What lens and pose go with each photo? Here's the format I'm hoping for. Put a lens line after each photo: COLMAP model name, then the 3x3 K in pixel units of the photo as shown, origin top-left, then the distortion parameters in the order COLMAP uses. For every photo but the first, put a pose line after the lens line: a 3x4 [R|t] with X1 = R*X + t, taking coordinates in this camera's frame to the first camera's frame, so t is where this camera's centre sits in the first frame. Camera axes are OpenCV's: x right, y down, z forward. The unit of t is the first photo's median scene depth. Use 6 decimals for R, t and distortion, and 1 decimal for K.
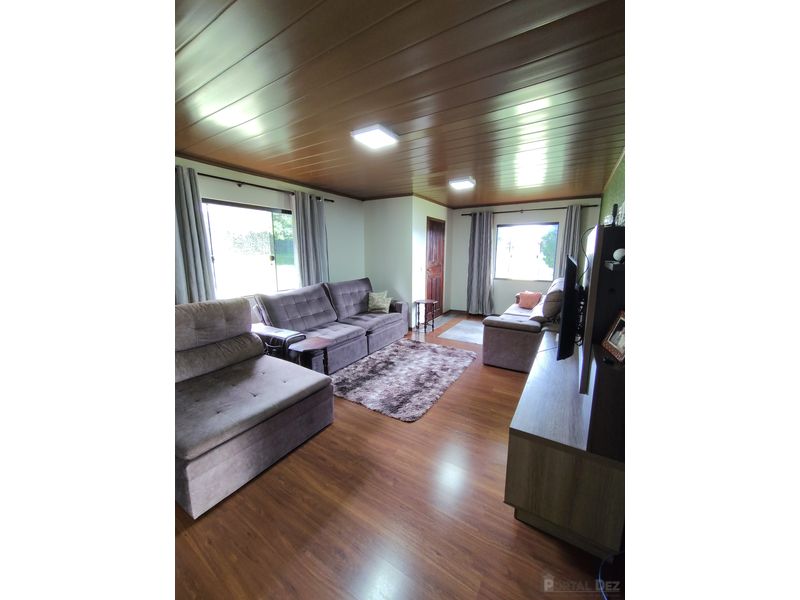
lens RADIAL K [[273.0, 0, 400.0], [0, 273.0, 300.0], [0, 0, 1]] dist [-0.010595, 0.000143]
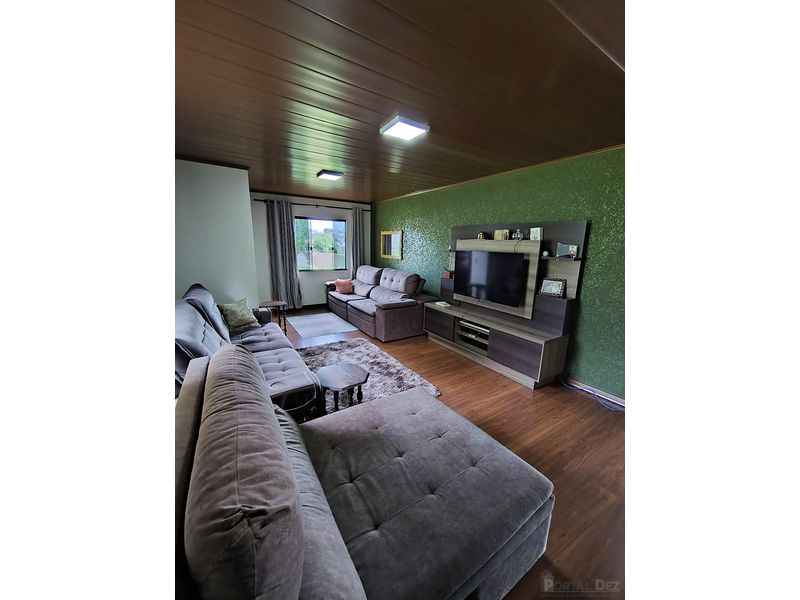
lens RADIAL K [[273.0, 0, 400.0], [0, 273.0, 300.0], [0, 0, 1]] dist [-0.010595, 0.000143]
pose [[0.425742, -0.170417, 0.888651, -0.688536], [0.132818, 0.983236, 0.124924, -0.084182], [-0.895043, 0.064843, 0.441240, 0.411499]]
